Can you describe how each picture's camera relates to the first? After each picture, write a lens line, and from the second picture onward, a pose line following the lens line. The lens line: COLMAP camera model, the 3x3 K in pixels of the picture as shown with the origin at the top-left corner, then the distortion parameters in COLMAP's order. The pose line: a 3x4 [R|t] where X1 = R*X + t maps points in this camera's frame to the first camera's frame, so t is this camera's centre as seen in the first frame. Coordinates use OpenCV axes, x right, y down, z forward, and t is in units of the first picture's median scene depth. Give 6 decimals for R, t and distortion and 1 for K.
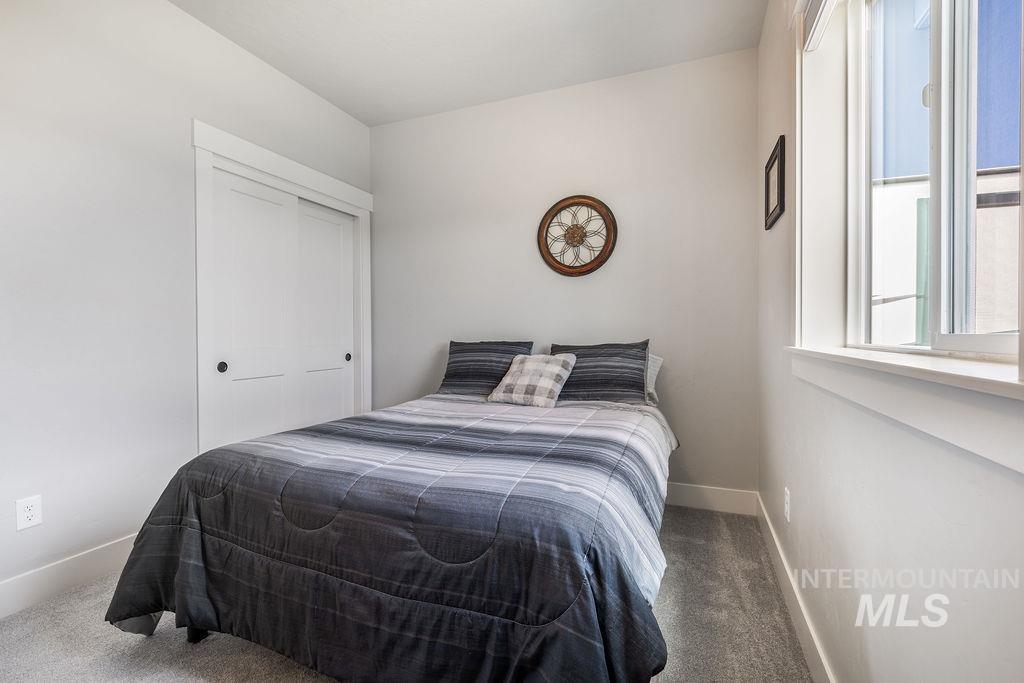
lens RADIAL K [[453.4, 0, 512.0], [0, 453.4, 341.5], [0, 0, 1]] dist [-0.000351, -0.000233]
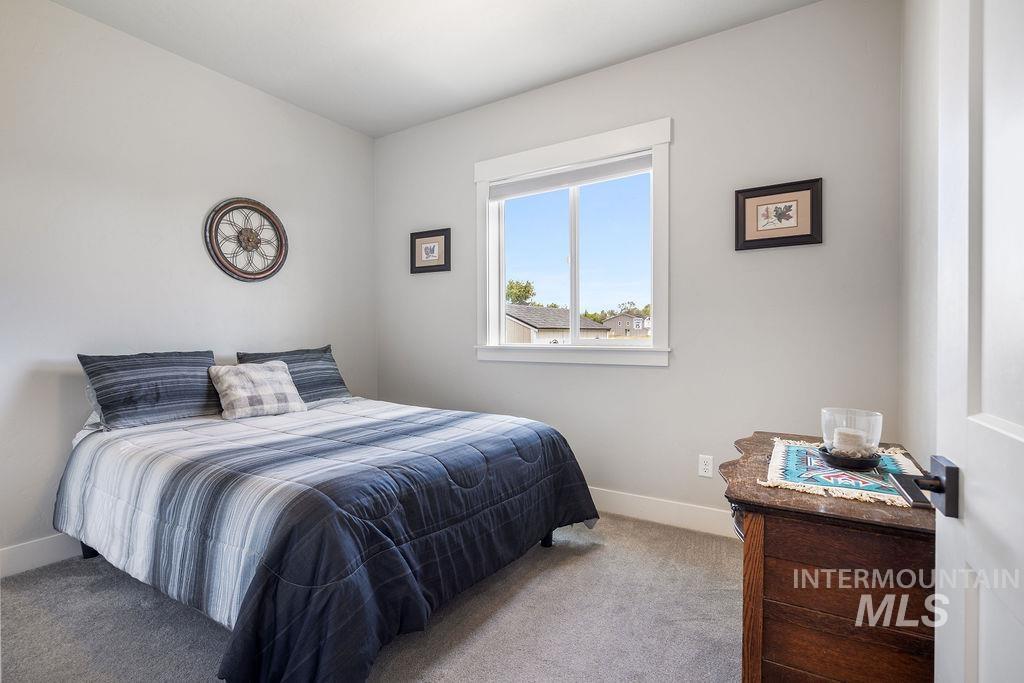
lens RADIAL K [[493.8, 0, 512.0], [0, 493.8, 341.5], [0, 0, 1]] dist [-0.004373, -0.000734]
pose [[0.151105, -0.018919, 0.988337, -0.833925], [0.021498, 0.999643, 0.015849, -0.020242], [-0.988284, 0.018852, 0.151457, 0.288180]]
